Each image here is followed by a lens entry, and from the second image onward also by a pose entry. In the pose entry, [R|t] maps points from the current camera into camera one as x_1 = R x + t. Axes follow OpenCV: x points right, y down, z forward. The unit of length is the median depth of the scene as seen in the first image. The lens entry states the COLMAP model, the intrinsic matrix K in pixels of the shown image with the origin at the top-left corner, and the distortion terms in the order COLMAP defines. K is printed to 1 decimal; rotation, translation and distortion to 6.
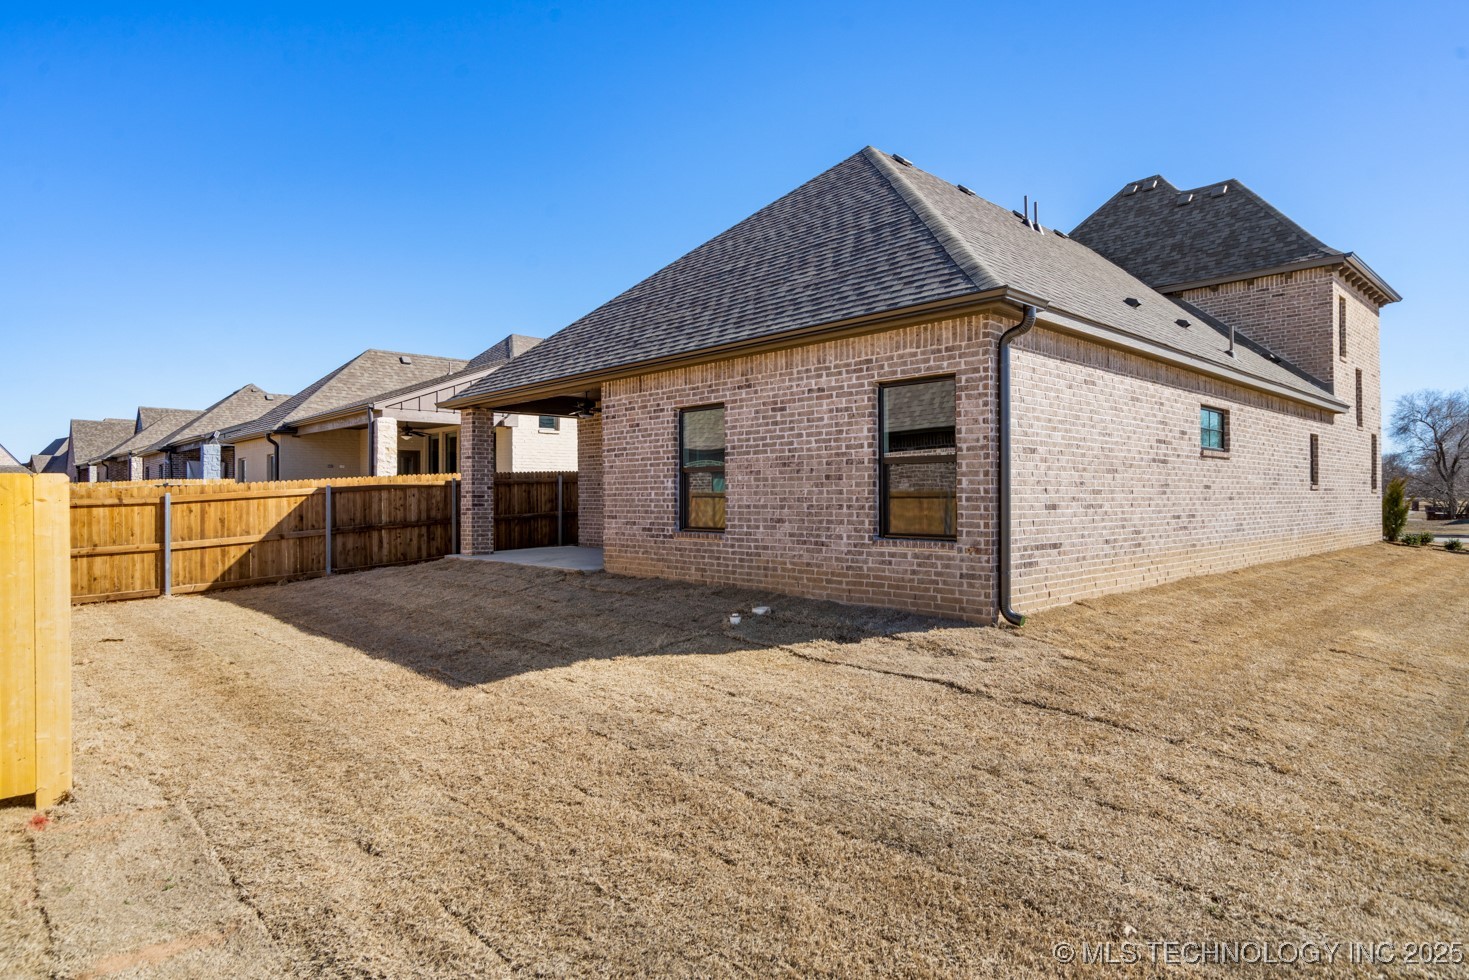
lens RADIAL K [[832.2, 0, 732.8], [0, 832.2, 470.3], [0, 0, 1]] dist [-0.002230, -0.000062]
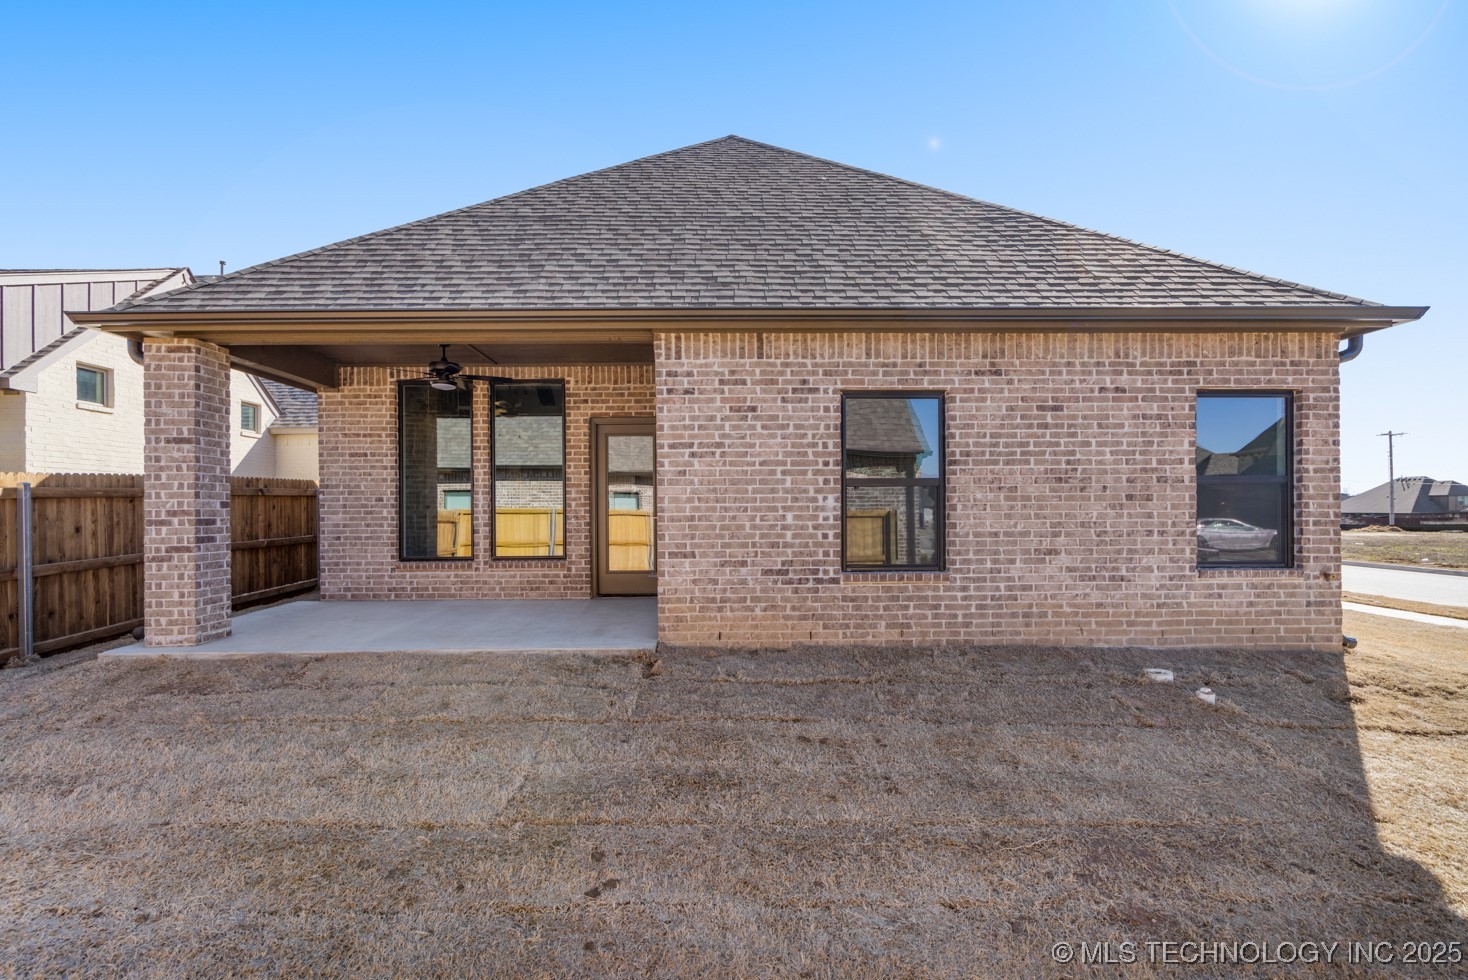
lens RADIAL K [[692.4, 0, 720.8], [0, 692.4, 497.4], [0, 0, 1]] dist [-0.004617, 0.004977]
pose [[0.672677, 0.011726, 0.739843, -0.655967], [-0.022485, 0.999737, 0.004600, 0.014245], [-0.739594, -0.019730, 0.672764, 0.829389]]
